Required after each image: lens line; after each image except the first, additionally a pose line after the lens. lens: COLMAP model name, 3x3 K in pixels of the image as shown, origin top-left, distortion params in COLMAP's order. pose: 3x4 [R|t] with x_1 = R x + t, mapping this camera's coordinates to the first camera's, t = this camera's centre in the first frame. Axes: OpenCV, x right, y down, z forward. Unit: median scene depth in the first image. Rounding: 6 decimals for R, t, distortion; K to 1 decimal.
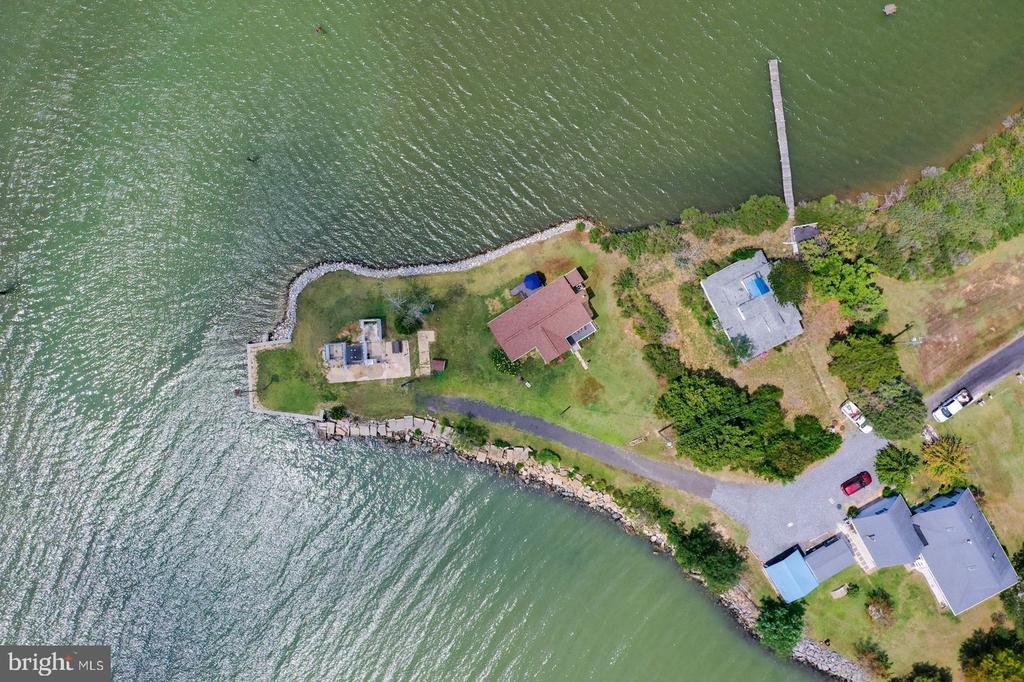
lens RADIAL K [[828.8, 0, 512.0], [0, 828.8, 341.0], [0, 0, 1]] dist [0.003646, 0.009263]
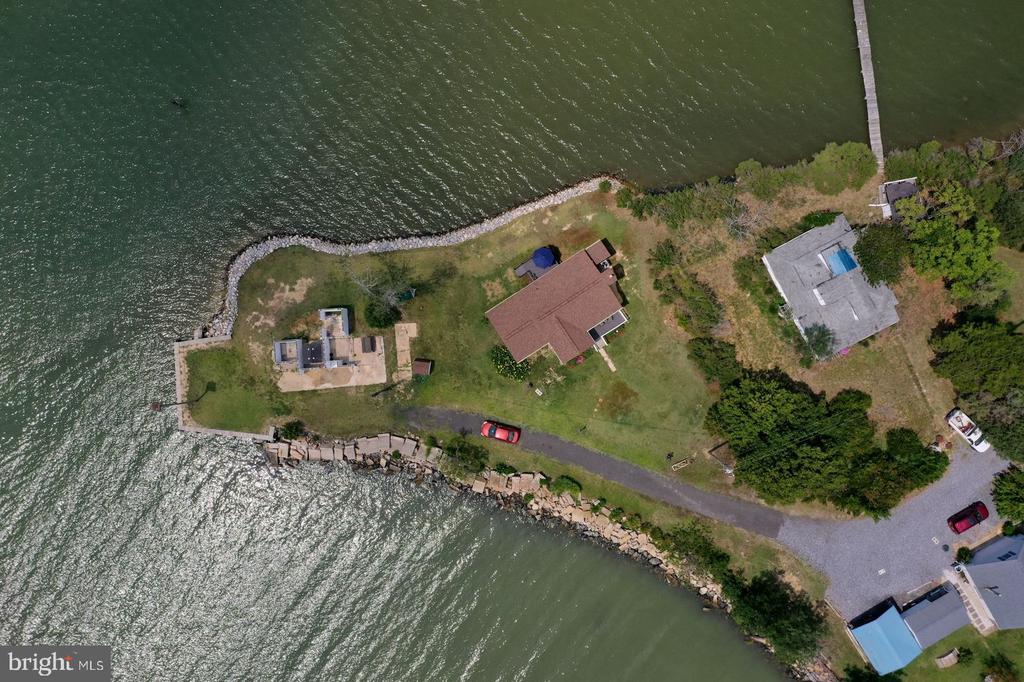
lens RADIAL K [[828.8, 0, 512.0], [0, 828.8, 341.0], [0, 0, 1]] dist [0.003646, 0.009263]
pose [[0.999966, -0.008183, 0.001416, -0.006195], [0.008181, 0.999965, 0.001606, 0.003837], [-0.001429, -0.001595, 0.999998, 0.231470]]
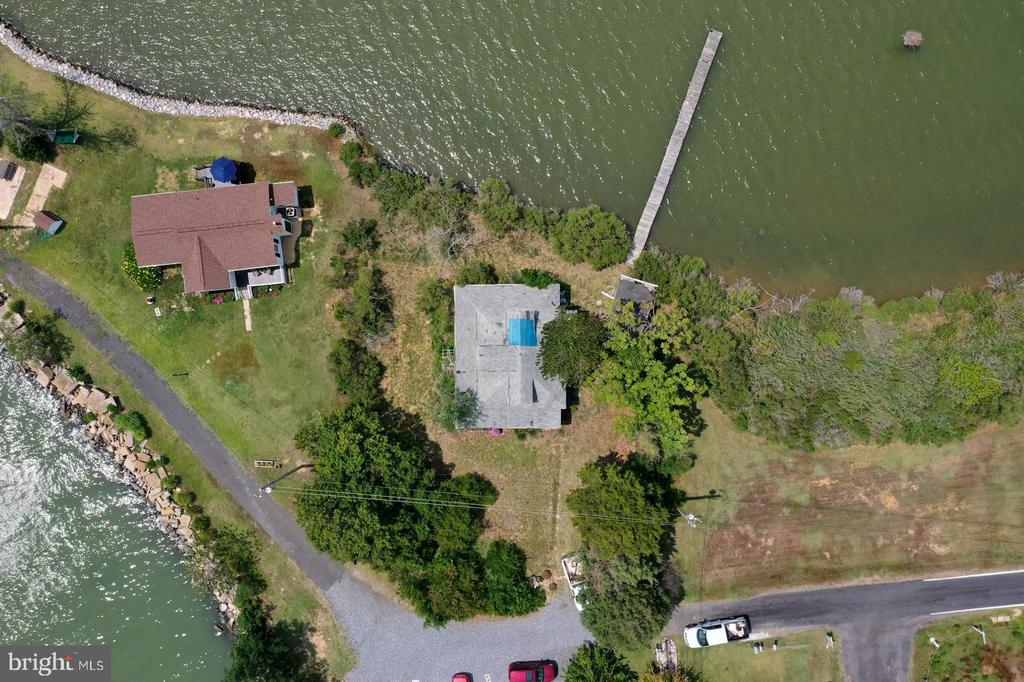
lens RADIAL K [[828.8, 0, 512.0], [0, 828.8, 341.0], [0, 0, 1]] dist [0.003646, 0.009263]
pose [[0.893654, 0.448712, 0.006353, 0.276889], [-0.448748, 0.893457, 0.018991, -0.064839], [0.002845, -0.019822, 0.999799, 0.350792]]
